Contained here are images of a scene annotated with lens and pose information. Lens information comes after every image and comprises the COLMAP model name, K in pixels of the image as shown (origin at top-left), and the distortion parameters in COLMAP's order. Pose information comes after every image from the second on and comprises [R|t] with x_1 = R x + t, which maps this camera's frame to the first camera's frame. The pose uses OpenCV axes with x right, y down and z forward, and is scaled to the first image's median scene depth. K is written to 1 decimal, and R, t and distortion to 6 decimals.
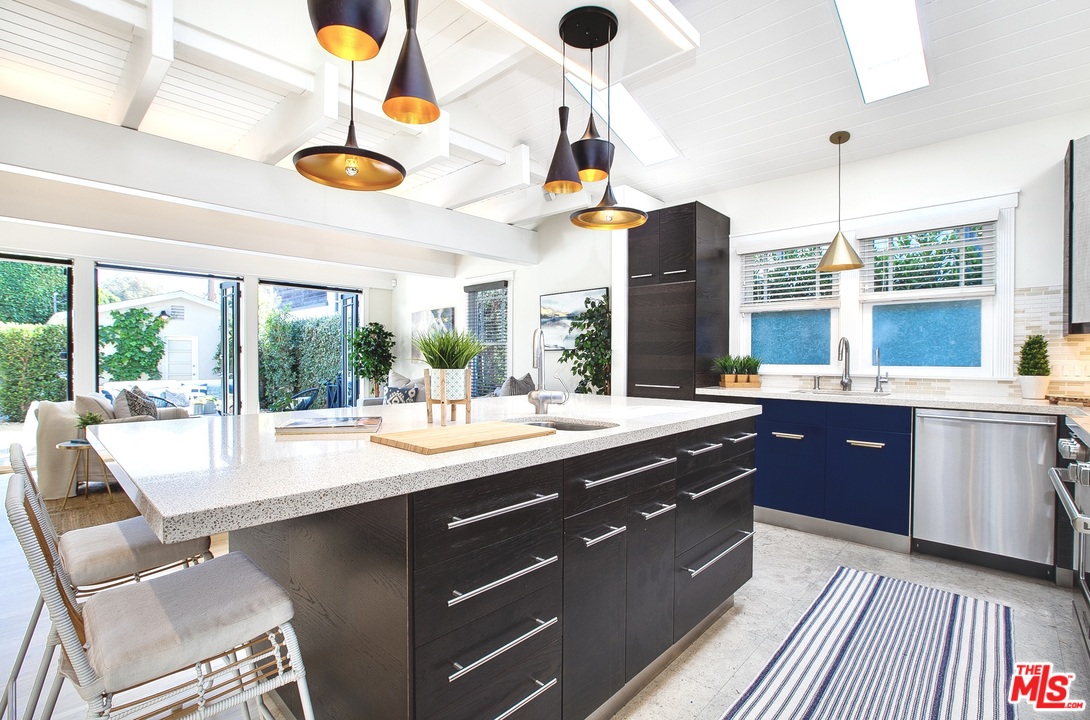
lens RADIAL K [[512.2, 0, 531.7], [0, 512.2, 363.2], [0, 0, 1]] dist [-0.006727, 0.001847]
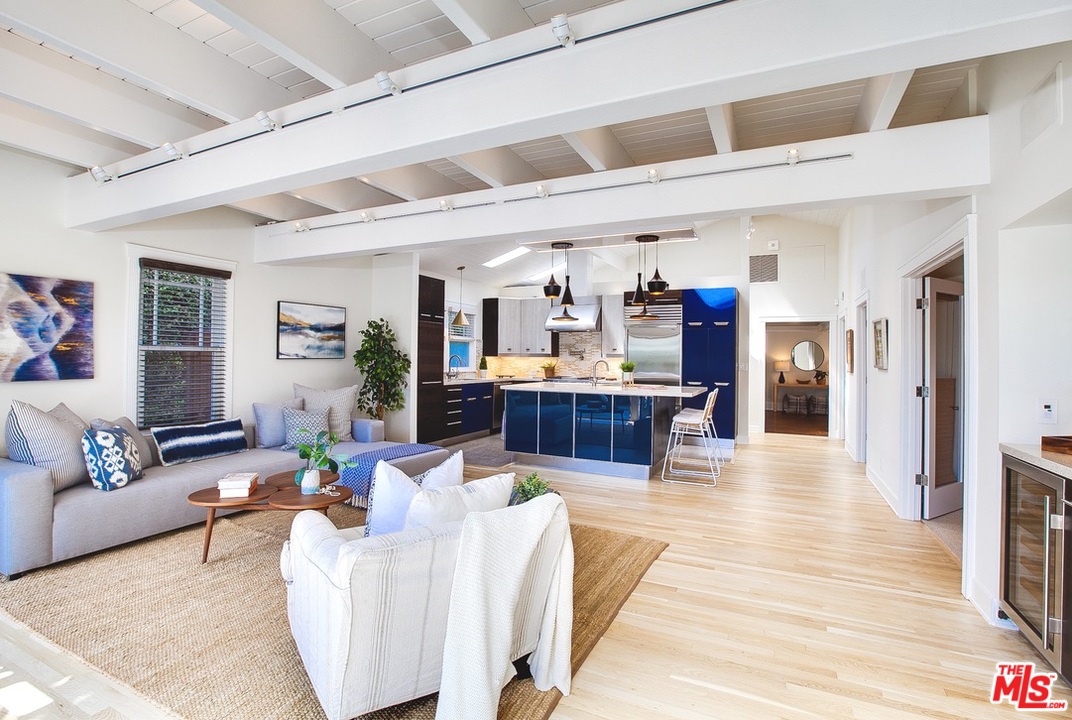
lens RADIAL K [[510.9, 0, 529.8], [0, 510.9, 348.1], [0, 0, 1]] dist [-0.008735, 0.001000]
pose [[-0.309874, 0.010752, 0.950717, -0.958710], [-0.000087, 0.999936, -0.011338, -0.032392], [-0.950778, -0.003596, -0.309853, 0.802428]]
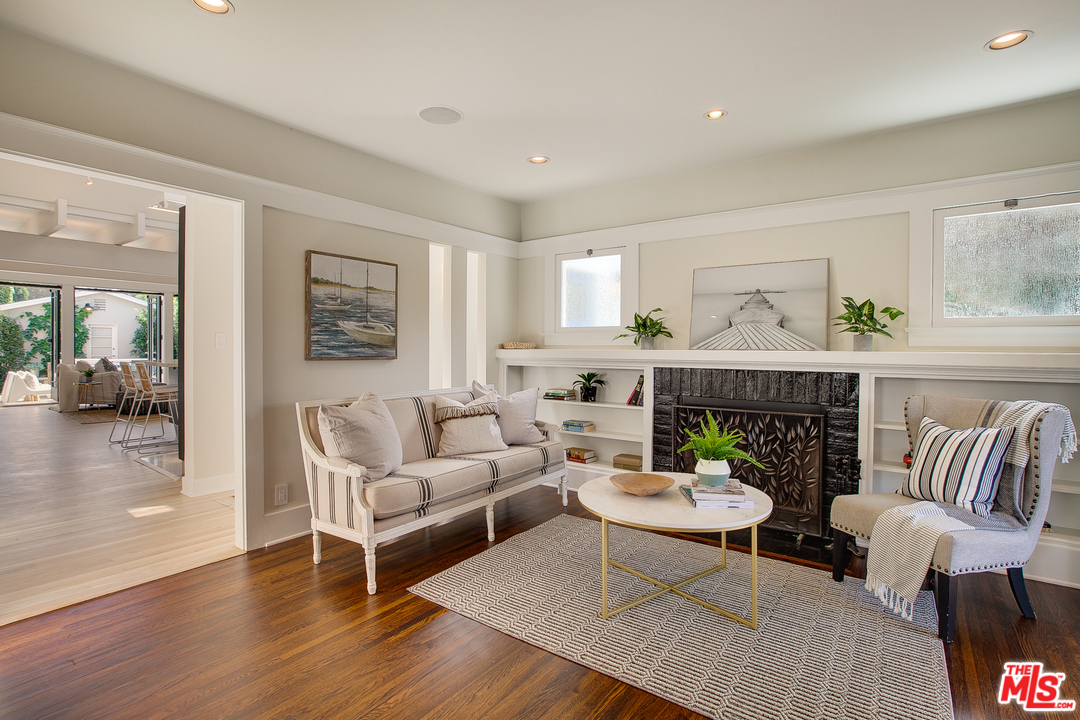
lens RADIAL K [[511.8, 0, 541.3], [0, 511.8, 354.1], [0, 0, 1]] dist [-0.041344, 0.011039]
pose [[0.988518, 0.004604, 0.151032, 0.403337], [-0.005823, 0.999954, 0.007628, 0.007365], [-0.150990, -0.008420, 0.988499, -0.800902]]
